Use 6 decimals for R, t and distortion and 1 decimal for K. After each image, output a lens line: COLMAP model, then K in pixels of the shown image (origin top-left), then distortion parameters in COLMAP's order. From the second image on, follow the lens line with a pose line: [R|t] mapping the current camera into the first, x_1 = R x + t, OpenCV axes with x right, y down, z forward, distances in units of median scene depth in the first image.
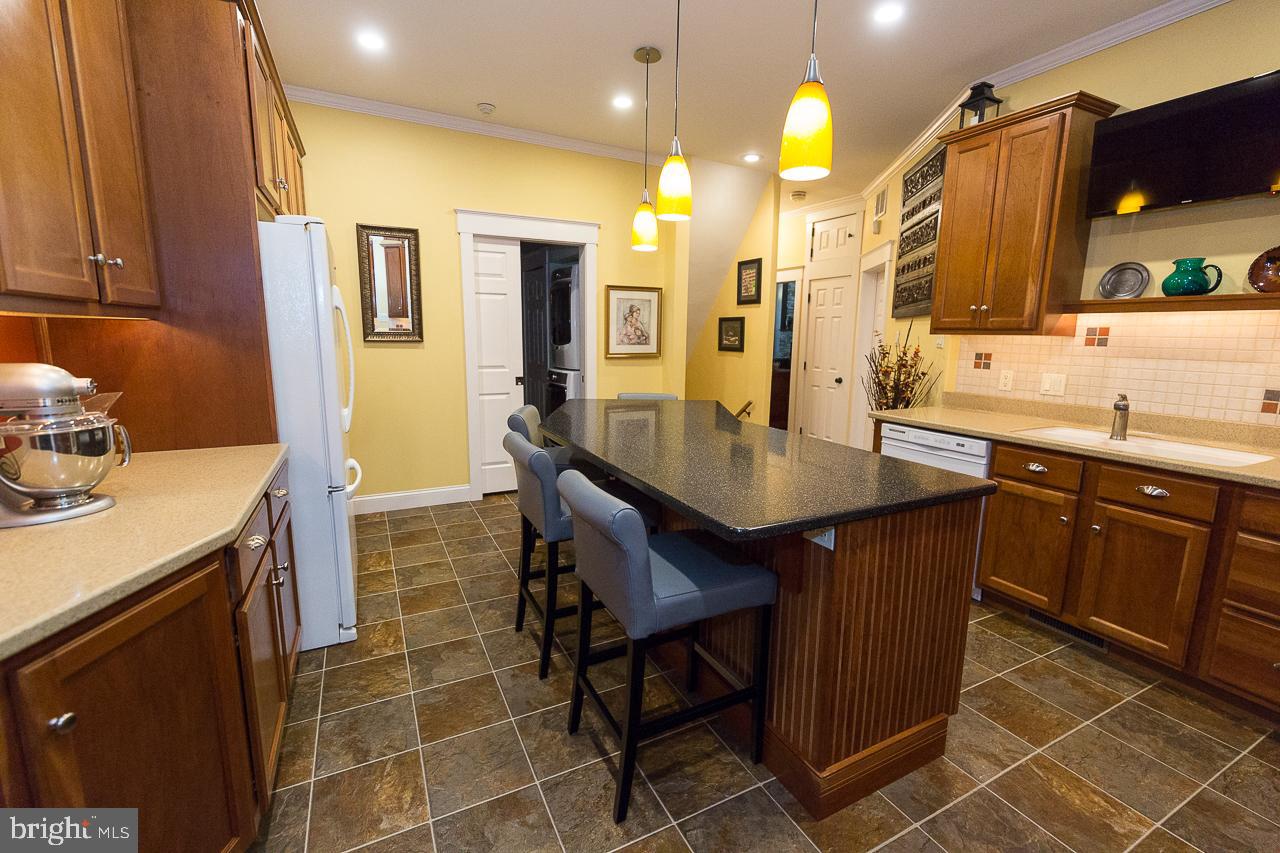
lens RADIAL K [[552.5, 0, 633.5], [0, 552.5, 420.8], [0, 0, 1]] dist [-0.005473, -0.008048]
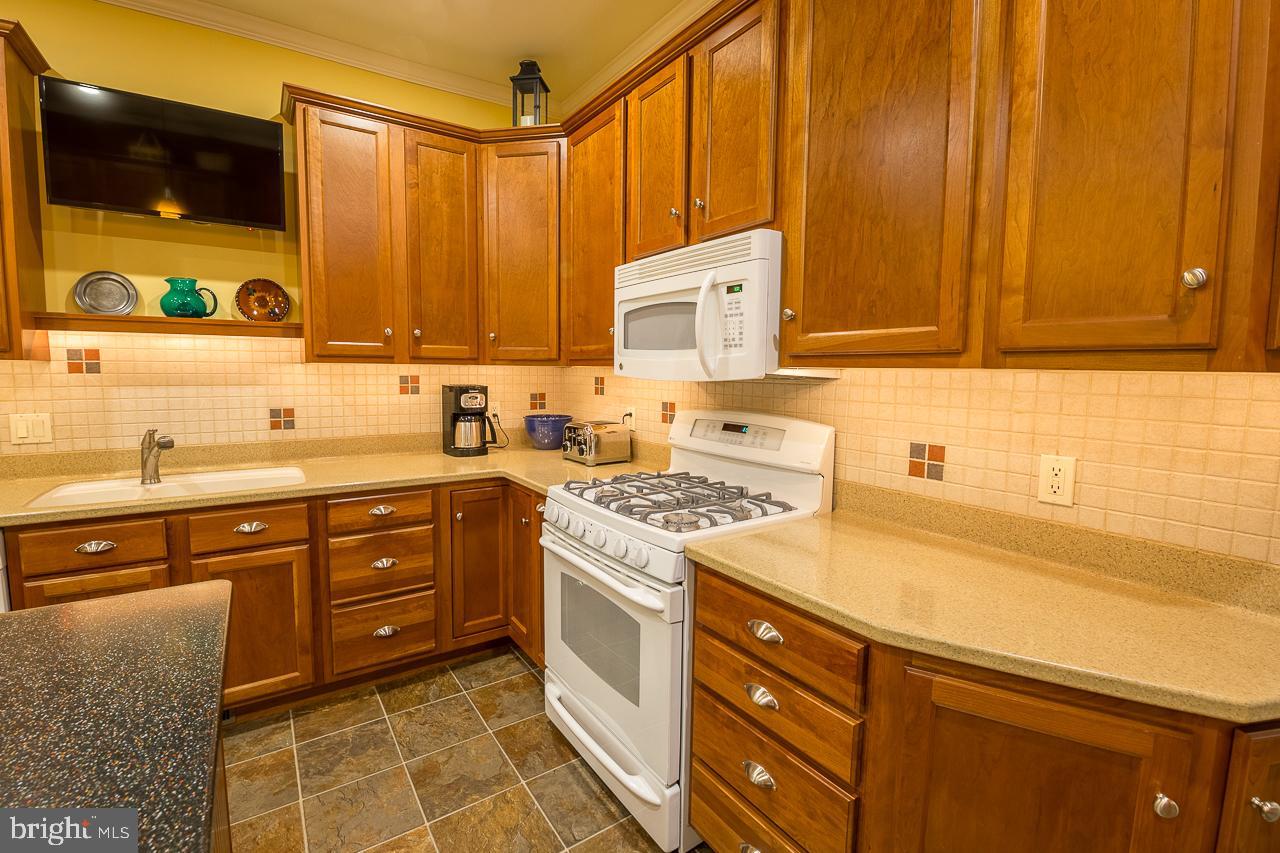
lens RADIAL K [[552.5, 0, 633.5], [0, 552.5, 420.8], [0, 0, 1]] dist [-0.005473, -0.008048]
pose [[-0.136095, -0.097767, 0.985860, -0.031144], [0.142654, 0.982814, 0.117158, -0.049591], [-0.980371, 0.156581, -0.119809, 0.340781]]
